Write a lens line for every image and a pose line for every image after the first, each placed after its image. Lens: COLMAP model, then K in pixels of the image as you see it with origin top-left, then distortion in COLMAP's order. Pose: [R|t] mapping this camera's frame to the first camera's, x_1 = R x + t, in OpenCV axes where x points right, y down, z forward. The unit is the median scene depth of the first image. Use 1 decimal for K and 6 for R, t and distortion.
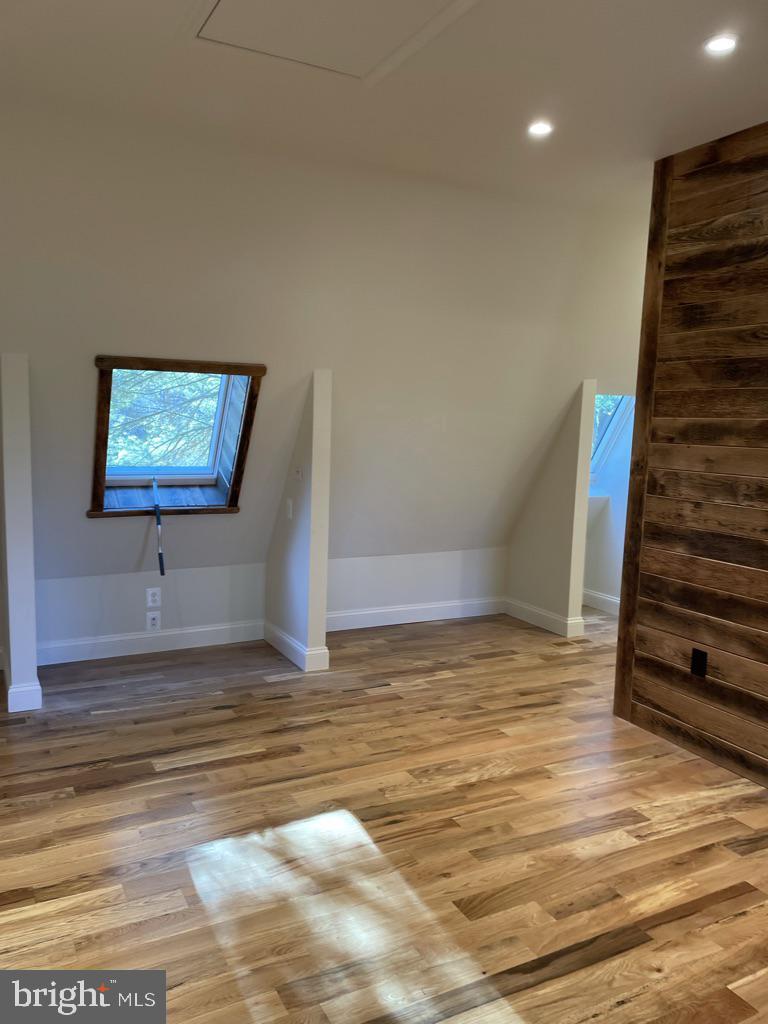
lens RADIAL K [[766.9, 0, 388.5], [0, 766.9, 510.7], [0, 0, 1]] dist [0.117116, -0.129799]
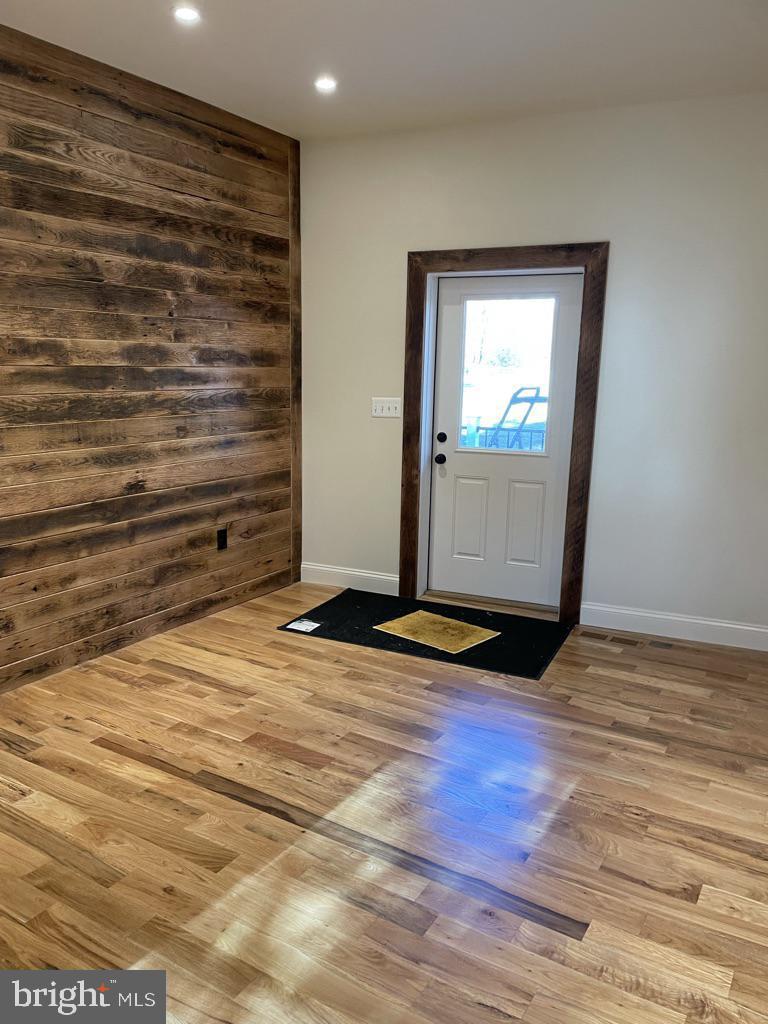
lens RADIAL K [[766.9, 0, 388.5], [0, 766.9, 510.7], [0, 0, 1]] dist [0.117116, -0.129799]
pose [[-0.496189, -0.205209, 0.843615, -0.729181], [0.069009, 0.959270, 0.273931, -0.150990], [-0.865468, 0.194138, -0.461818, 1.203528]]
